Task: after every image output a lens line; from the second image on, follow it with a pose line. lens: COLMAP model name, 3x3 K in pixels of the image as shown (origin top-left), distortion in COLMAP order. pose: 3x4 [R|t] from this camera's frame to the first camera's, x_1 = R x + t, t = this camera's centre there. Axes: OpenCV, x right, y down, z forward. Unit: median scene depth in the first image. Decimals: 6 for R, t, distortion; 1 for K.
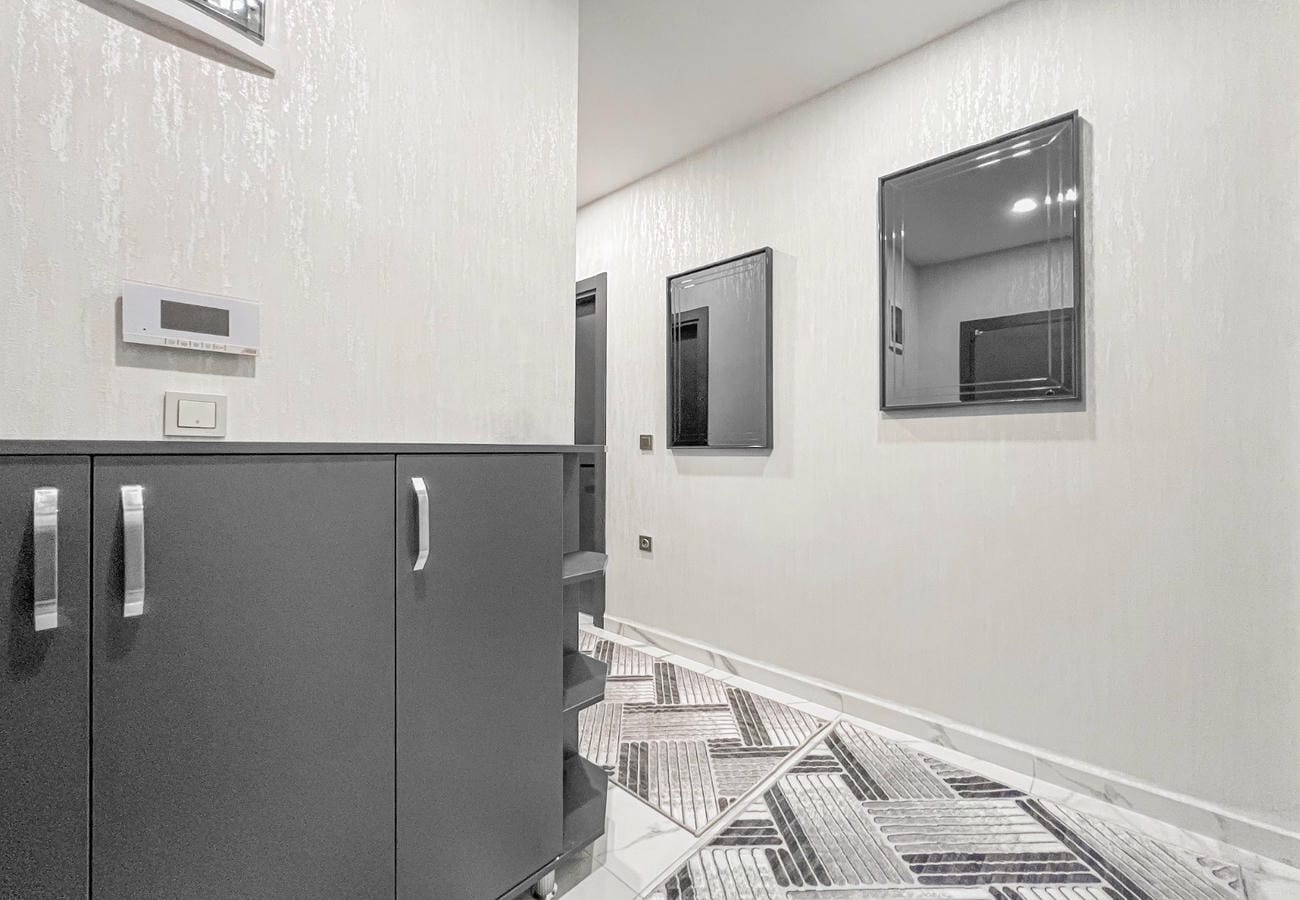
lens RADIAL K [[527.6, 0, 649.2], [0, 527.6, 445.3], [0, 0, 1]] dist [-0.001378, 0.000193]
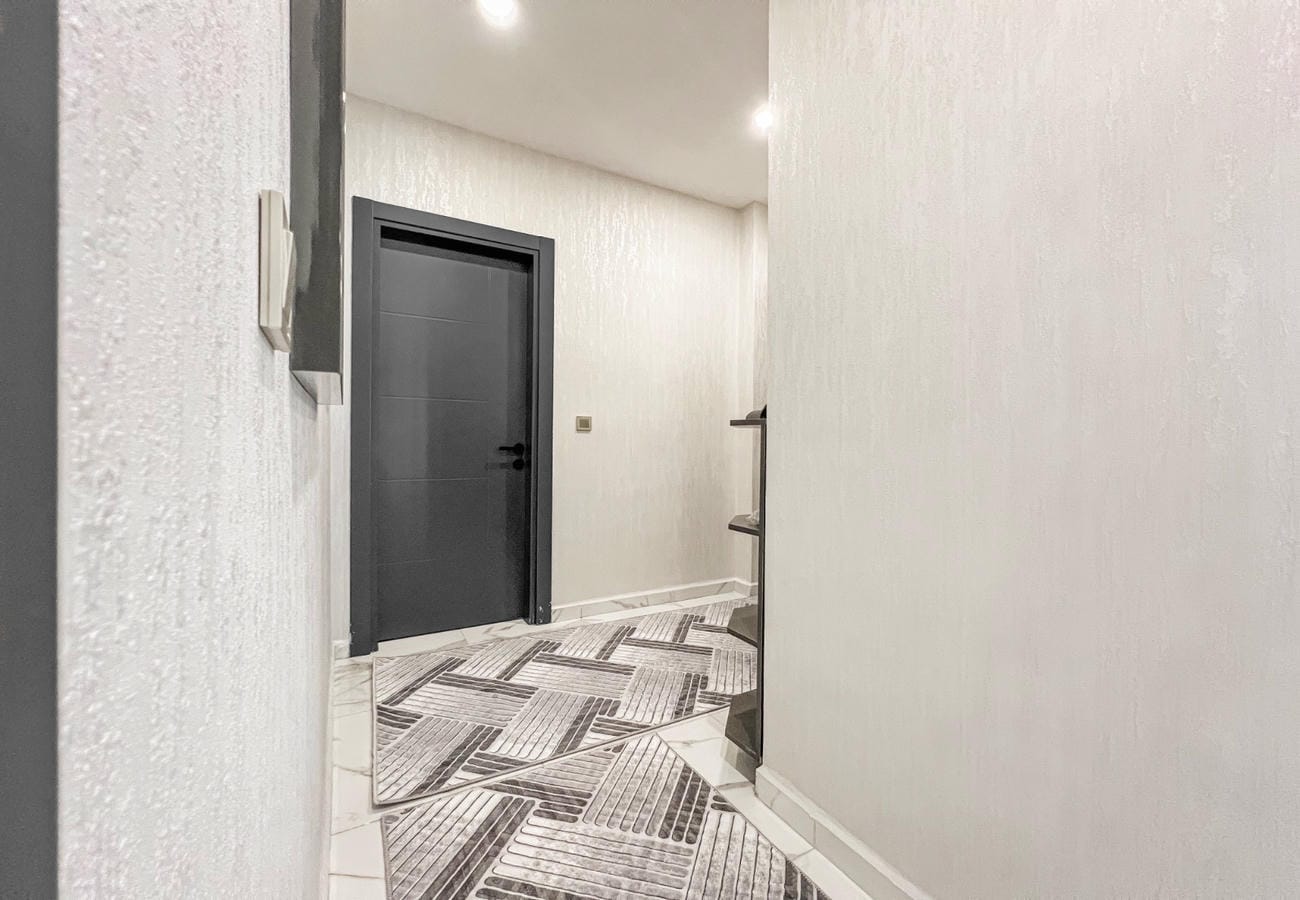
lens RADIAL K [[527.6, 0, 649.2], [0, 527.6, 445.3], [0, 0, 1]] dist [-0.001378, 0.000193]
pose [[-0.957510, -0.012654, 0.288121, -0.214664], [-0.013356, 0.999911, -0.000471, 0.056689], [-0.288089, -0.004299, -0.957594, 1.934240]]
